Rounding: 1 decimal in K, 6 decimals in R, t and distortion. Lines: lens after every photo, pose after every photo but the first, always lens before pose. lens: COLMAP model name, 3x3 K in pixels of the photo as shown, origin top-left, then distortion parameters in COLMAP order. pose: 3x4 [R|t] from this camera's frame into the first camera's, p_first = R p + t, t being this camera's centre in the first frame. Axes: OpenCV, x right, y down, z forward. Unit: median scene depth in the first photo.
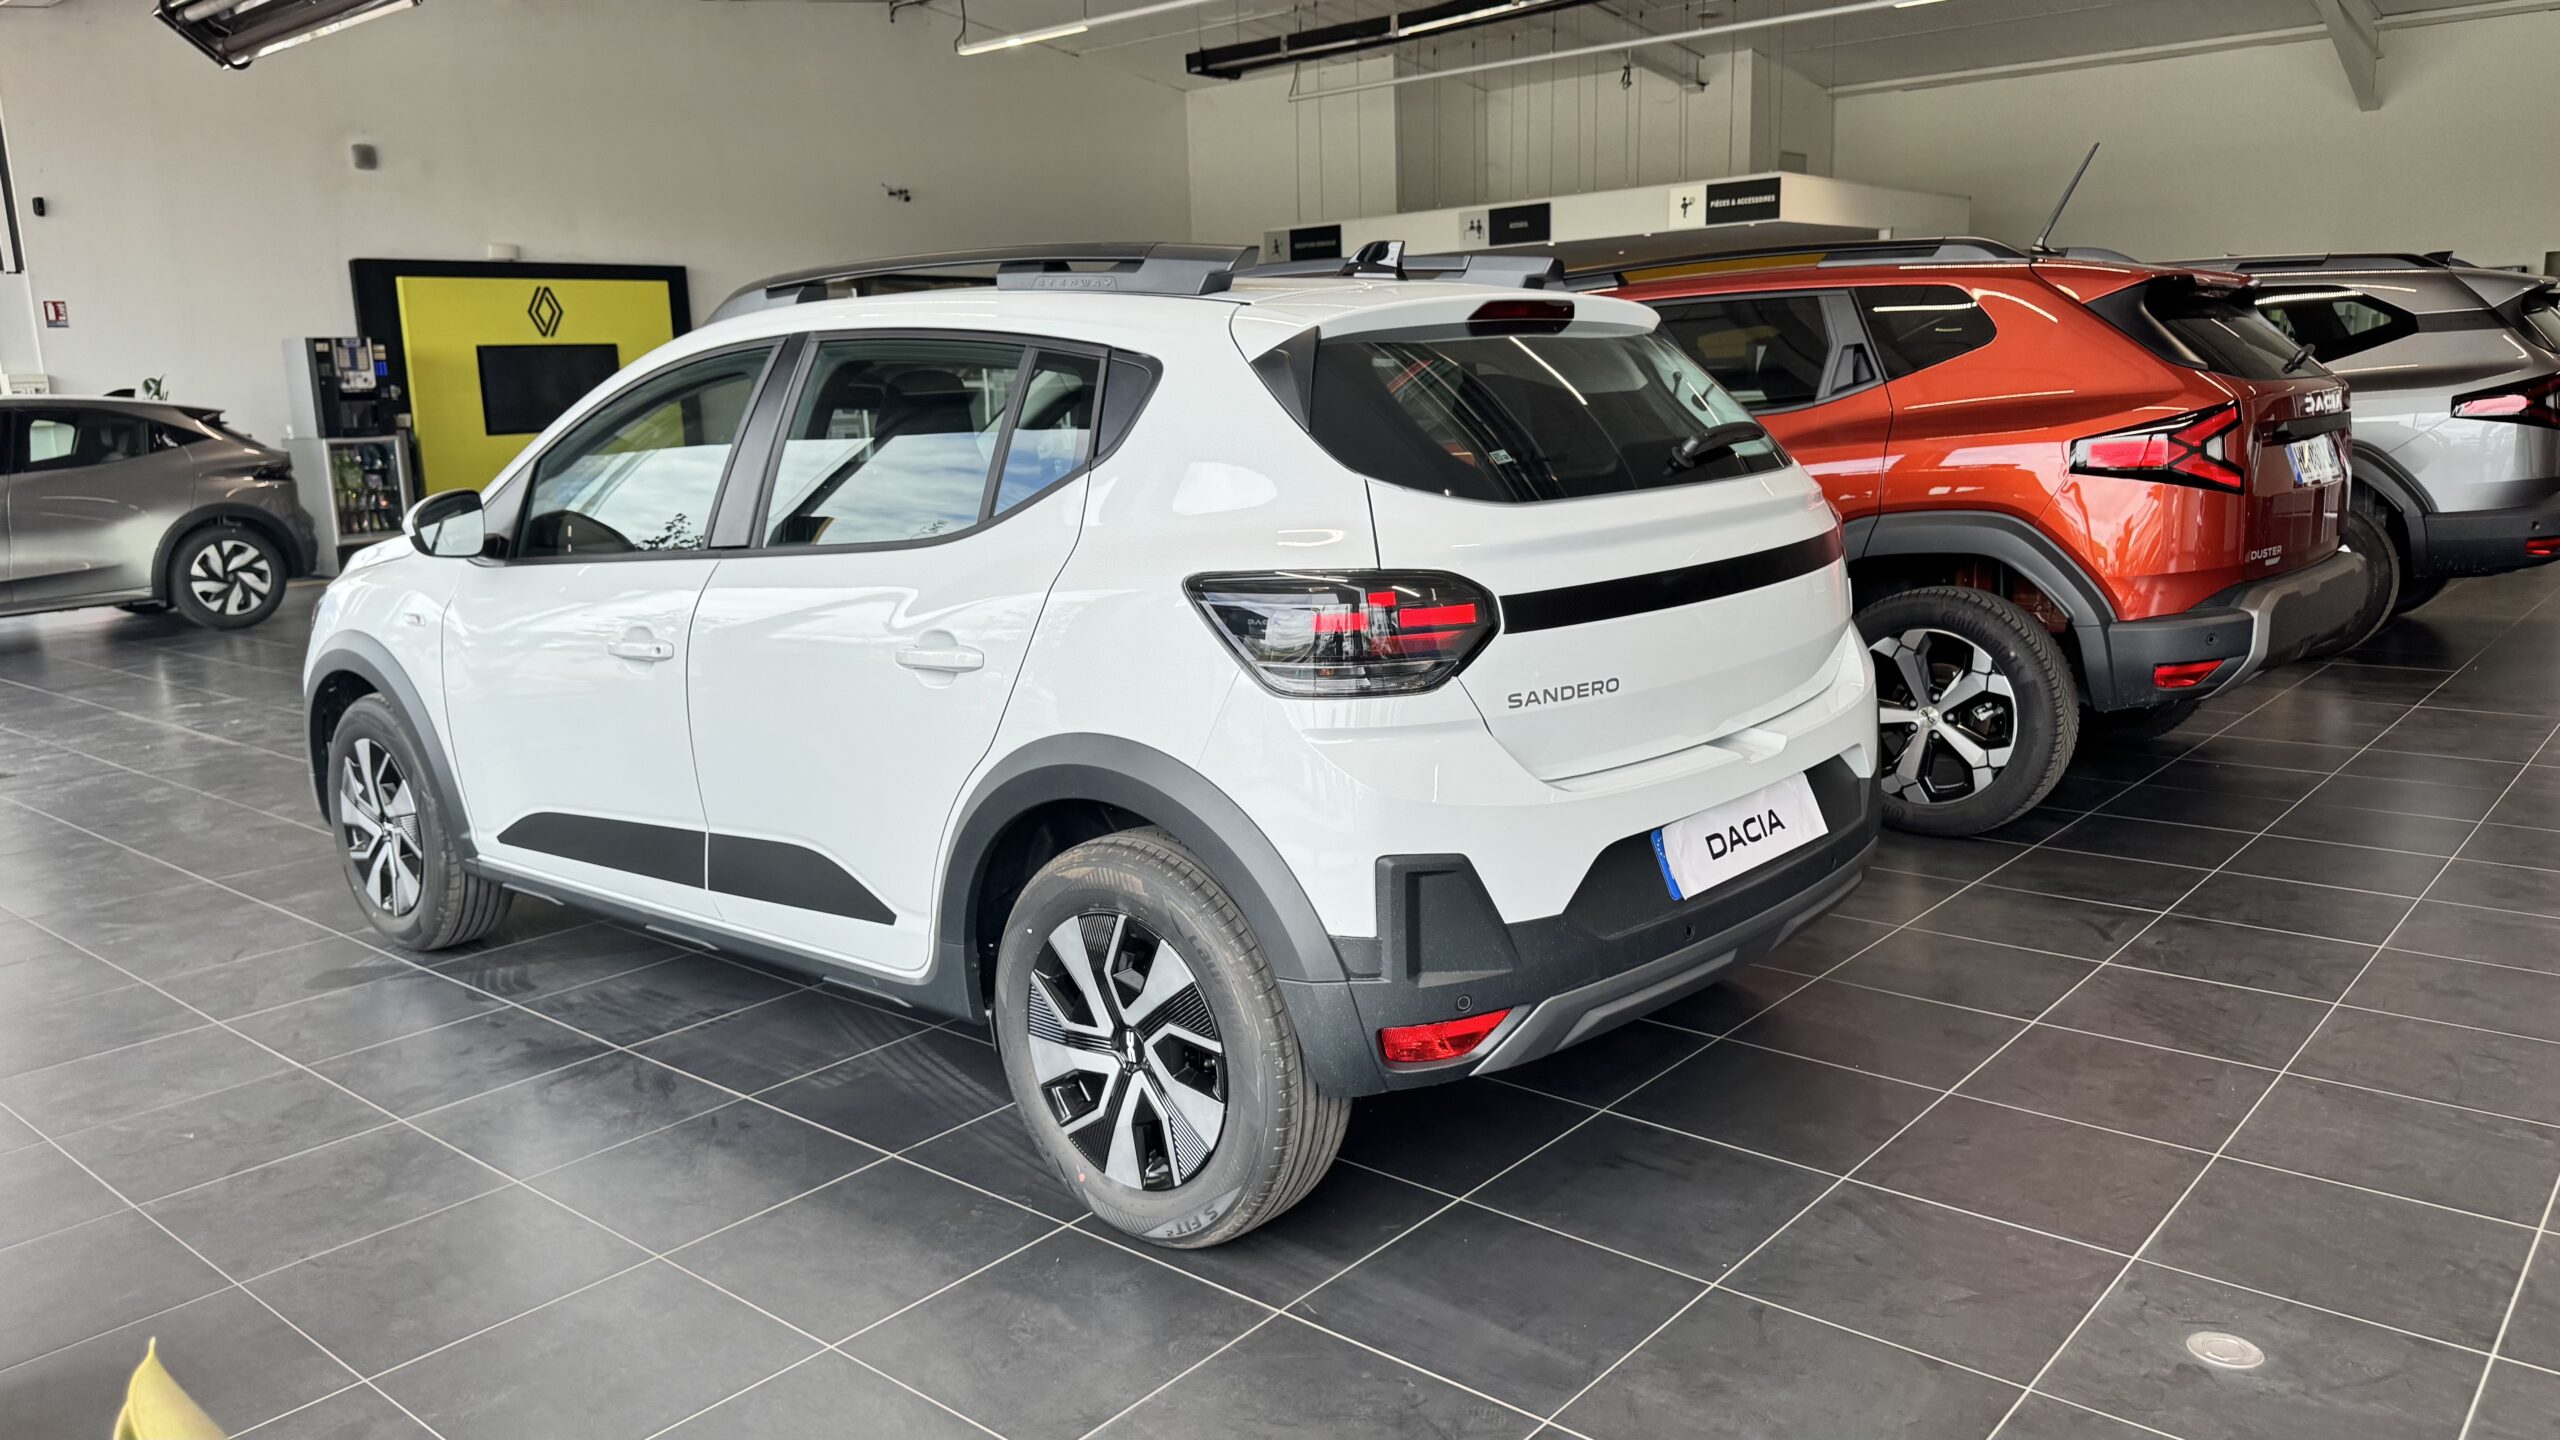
lens RADIAL K [[1807.1, 0, 1265.7], [0, 1807.1, 732.9], [0, 0, 1]] dist [0.037049, -0.029717]
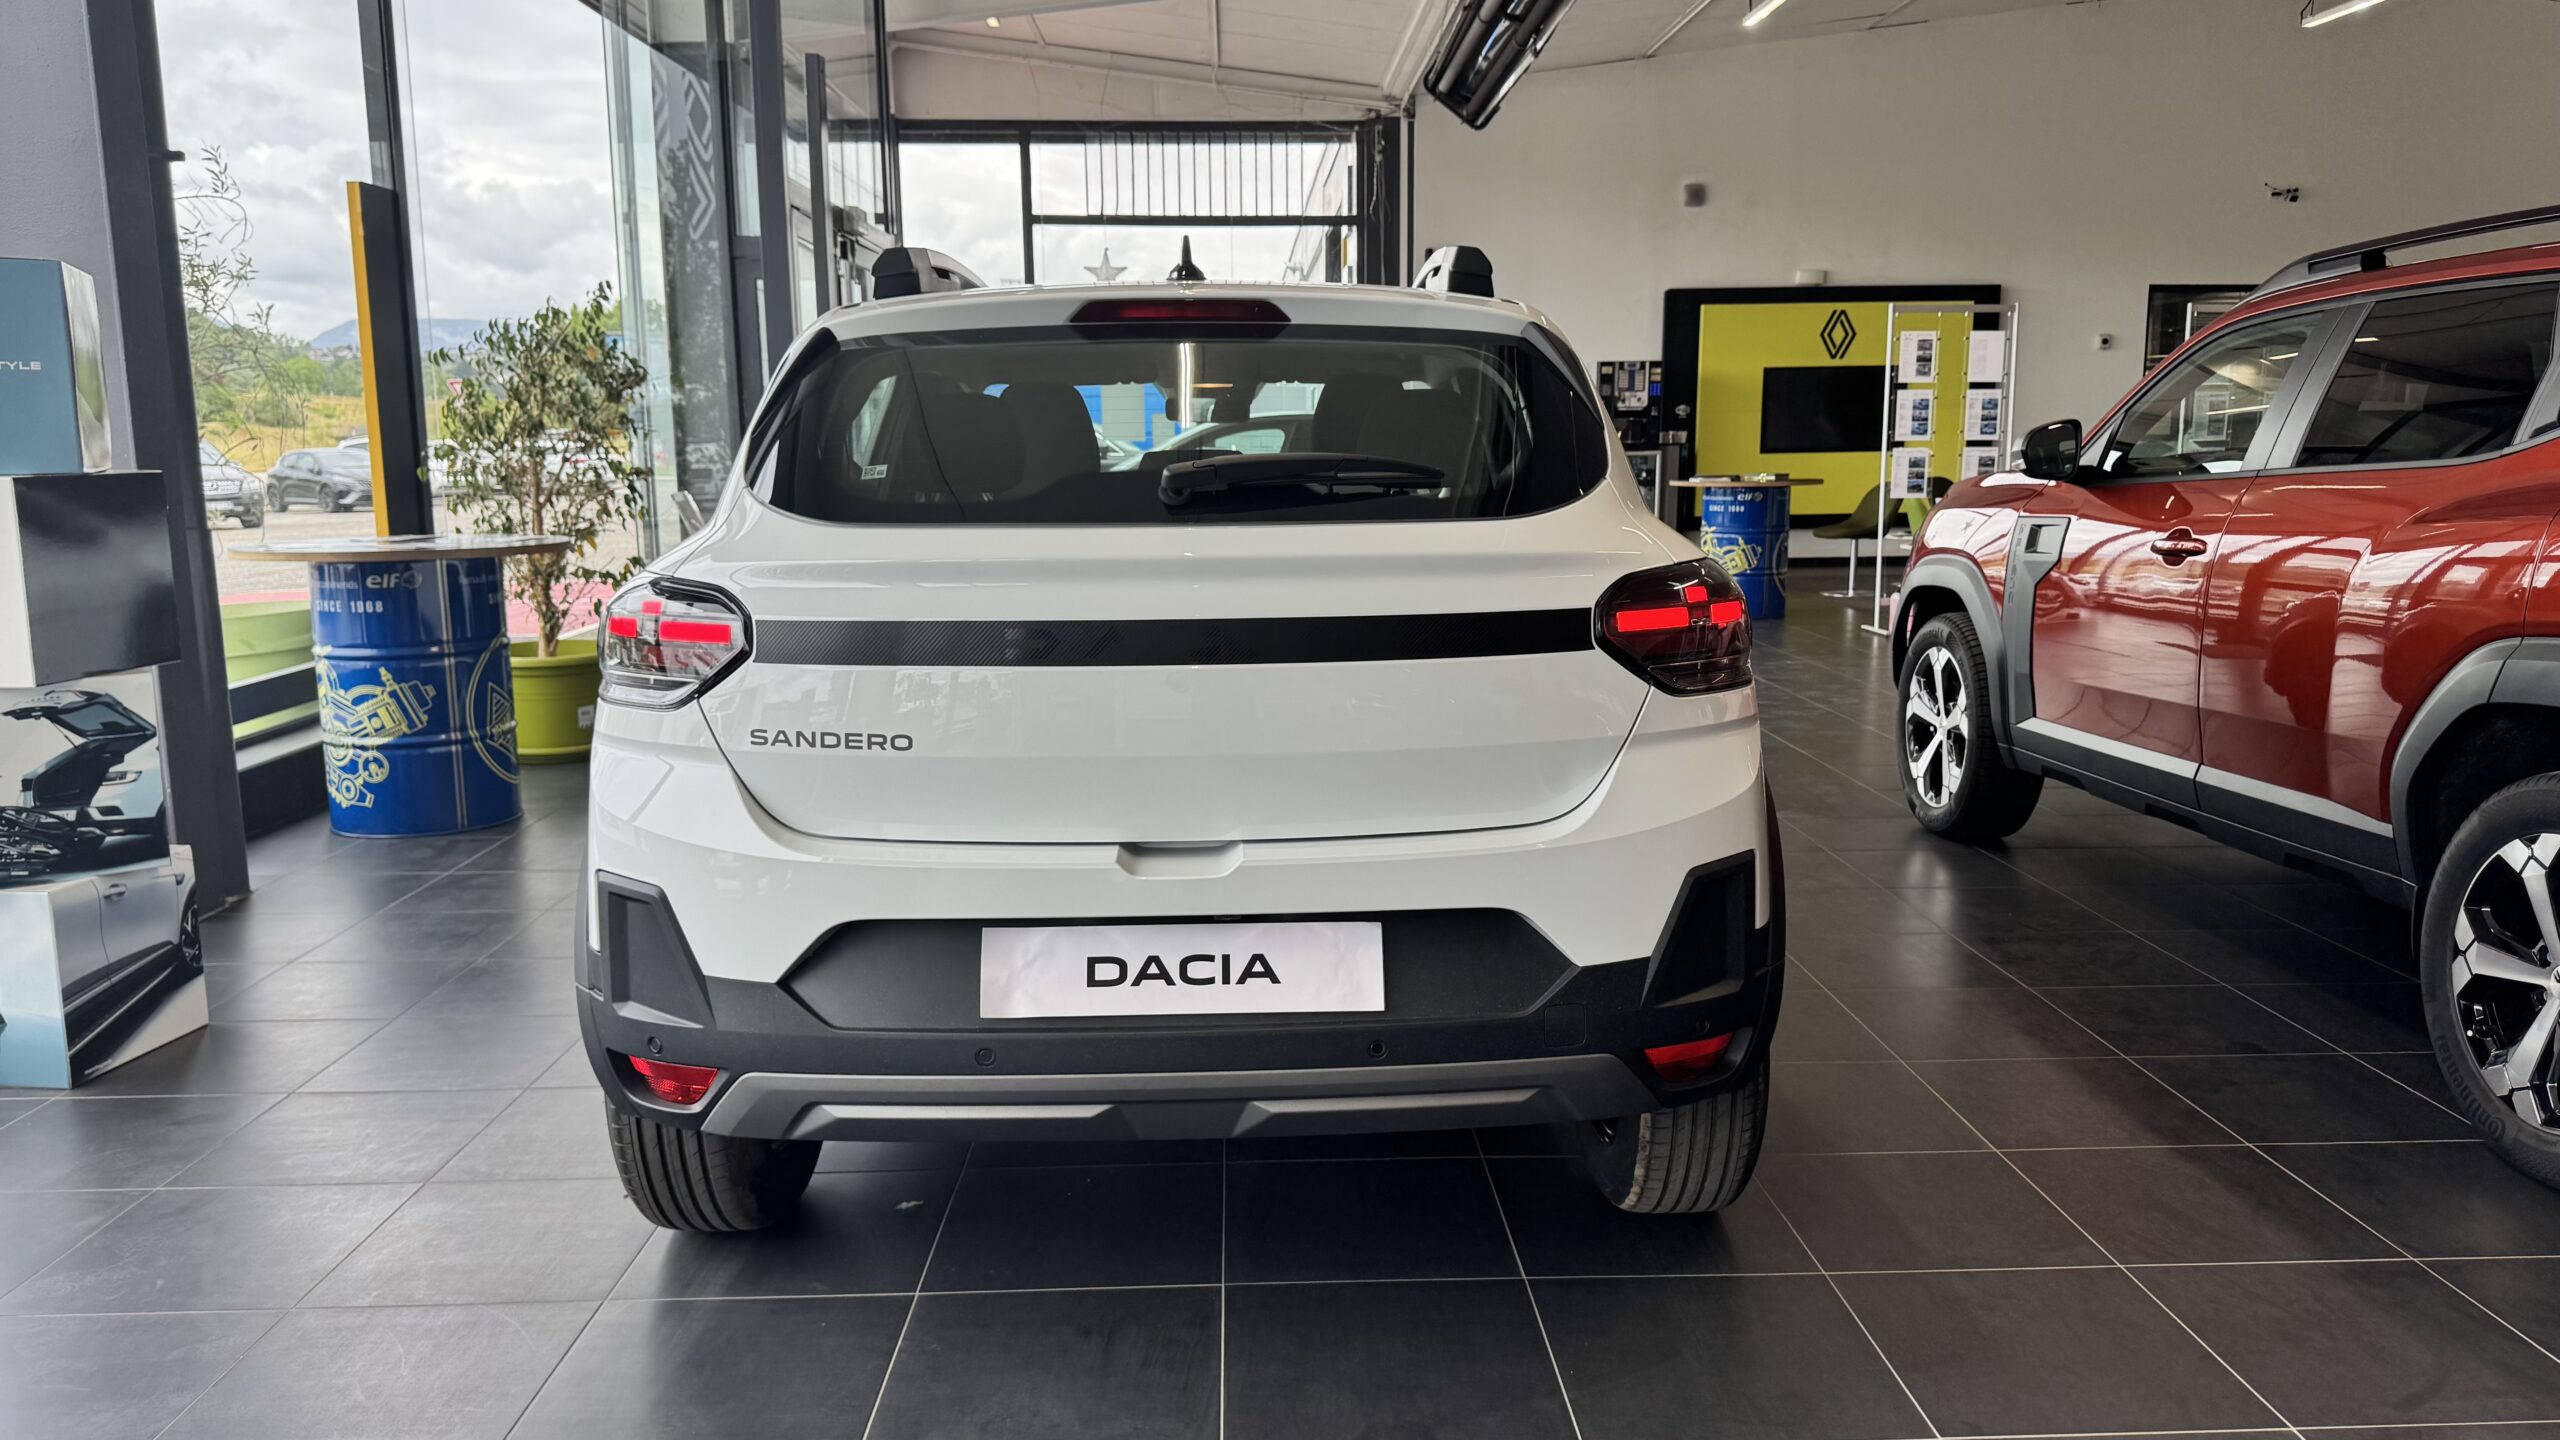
lens RADIAL K [[1807.1, 0, 1332.4], [0, 1807.1, 728.7], [0, 0, 1]] dist [0.037049, -0.029717]
pose [[0.686714, 0.146358, -0.712042, 0.174053], [-0.157176, 0.986246, 0.051135, -0.020130], [0.709732, 0.076801, 0.700273, 0.100150]]
